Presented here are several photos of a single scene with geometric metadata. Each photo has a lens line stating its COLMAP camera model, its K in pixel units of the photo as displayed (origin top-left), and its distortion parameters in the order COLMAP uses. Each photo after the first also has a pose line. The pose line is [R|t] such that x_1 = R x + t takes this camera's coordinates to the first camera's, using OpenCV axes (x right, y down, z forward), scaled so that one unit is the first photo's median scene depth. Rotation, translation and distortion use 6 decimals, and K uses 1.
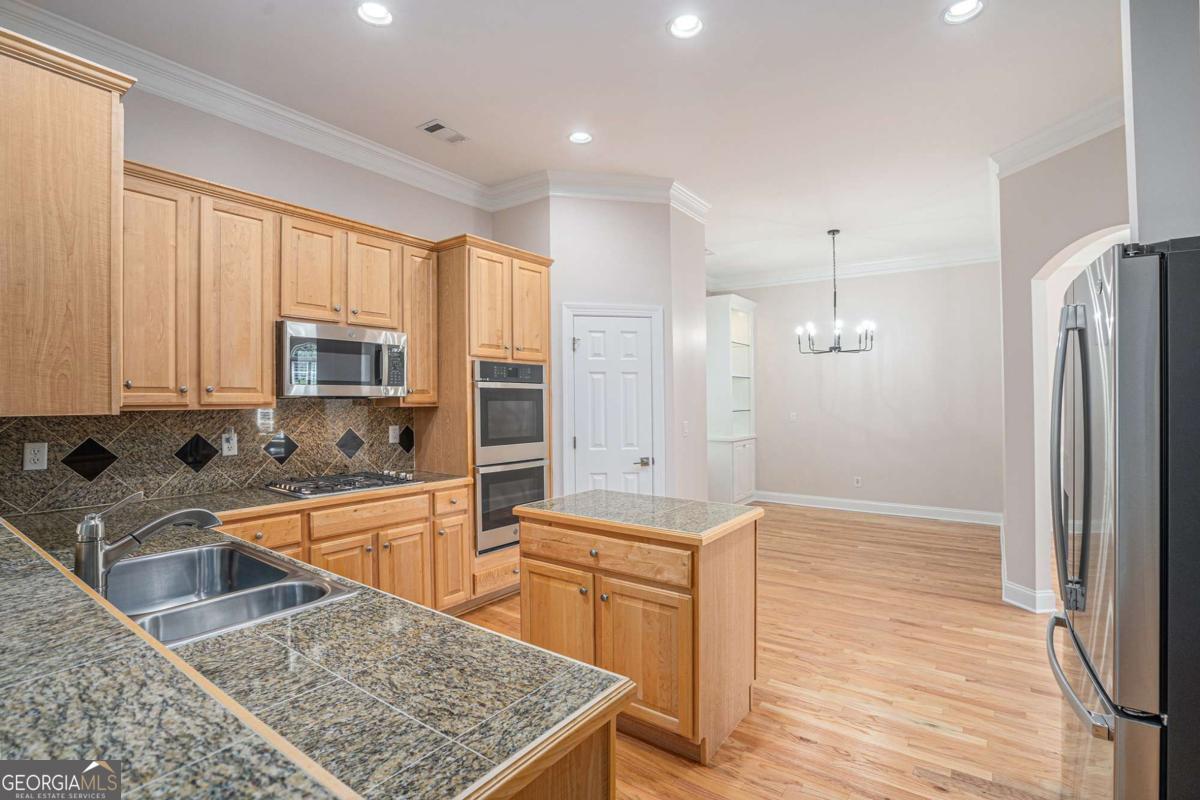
lens RADIAL K [[552.3, 0, 597.8], [0, 552.3, 393.1], [0, 0, 1]] dist [-0.044964, 0.006285]
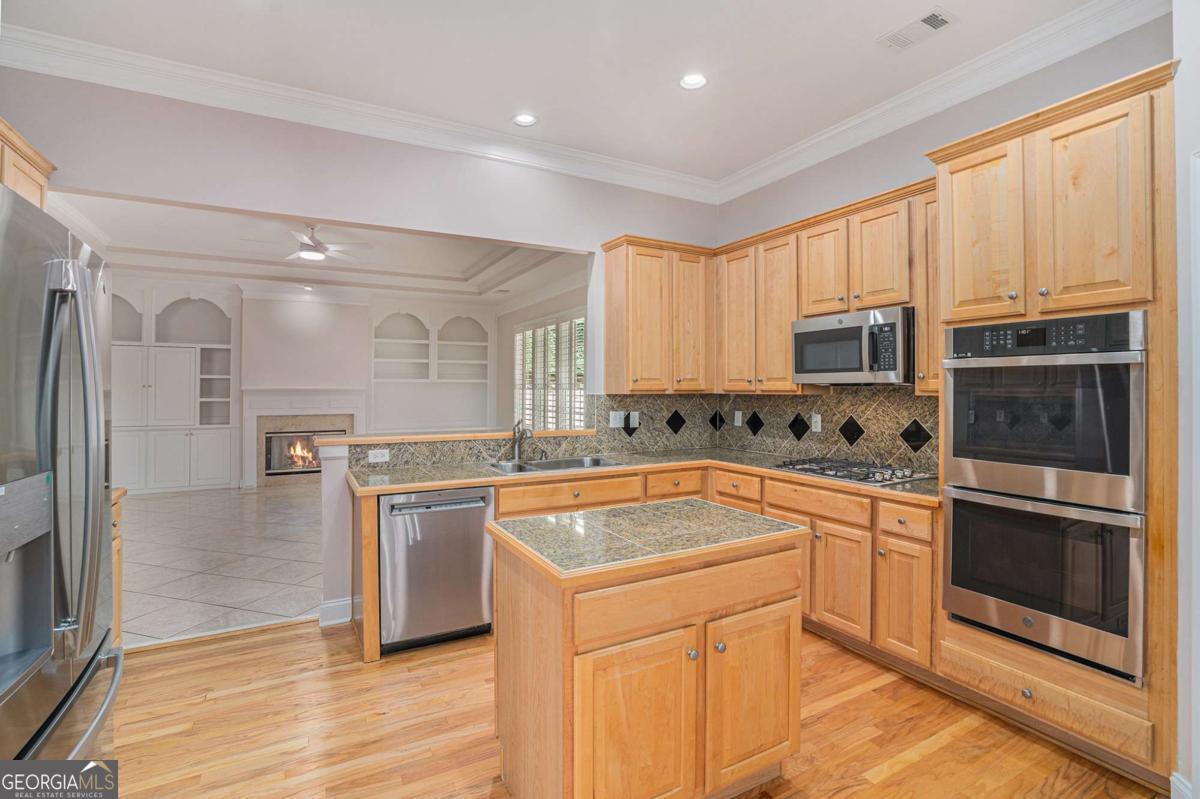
lens RADIAL K [[552.3, 0, 596.2], [0, 552.3, 394.9], [0, 0, 1]] dist [-0.044964, 0.006285]
pose [[-0.415088, 0.012514, -0.909695, 0.625242], [0.012839, 0.999886, 0.007896, 0.012889], [0.909690, -0.008402, -0.415202, 0.984871]]
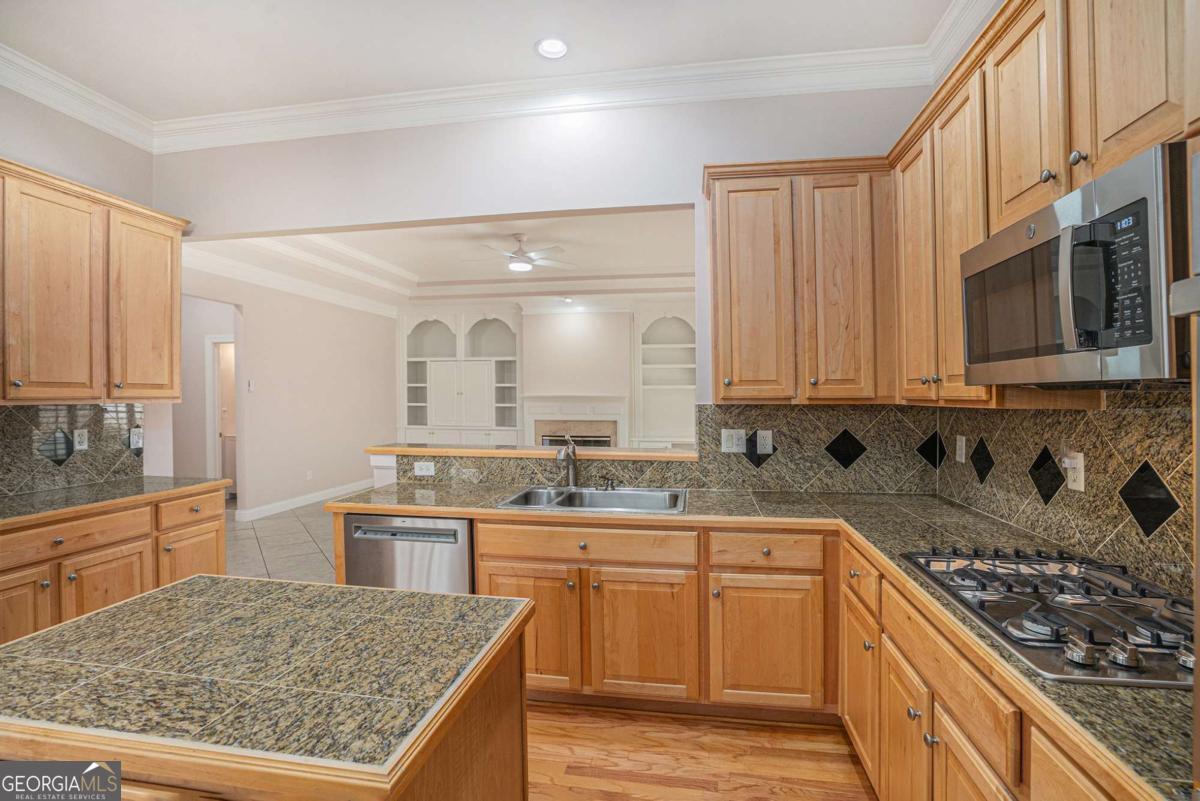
lens RADIAL K [[552.3, 0, 598.0], [0, 552.3, 399.2], [0, 0, 1]] dist [-0.044964, 0.006285]
pose [[-0.886044, 0.006896, -0.463550, 0.029392], [0.009161, 0.999955, -0.002634, 0.014565], [0.463510, -0.006580, -0.886067, 1.174207]]
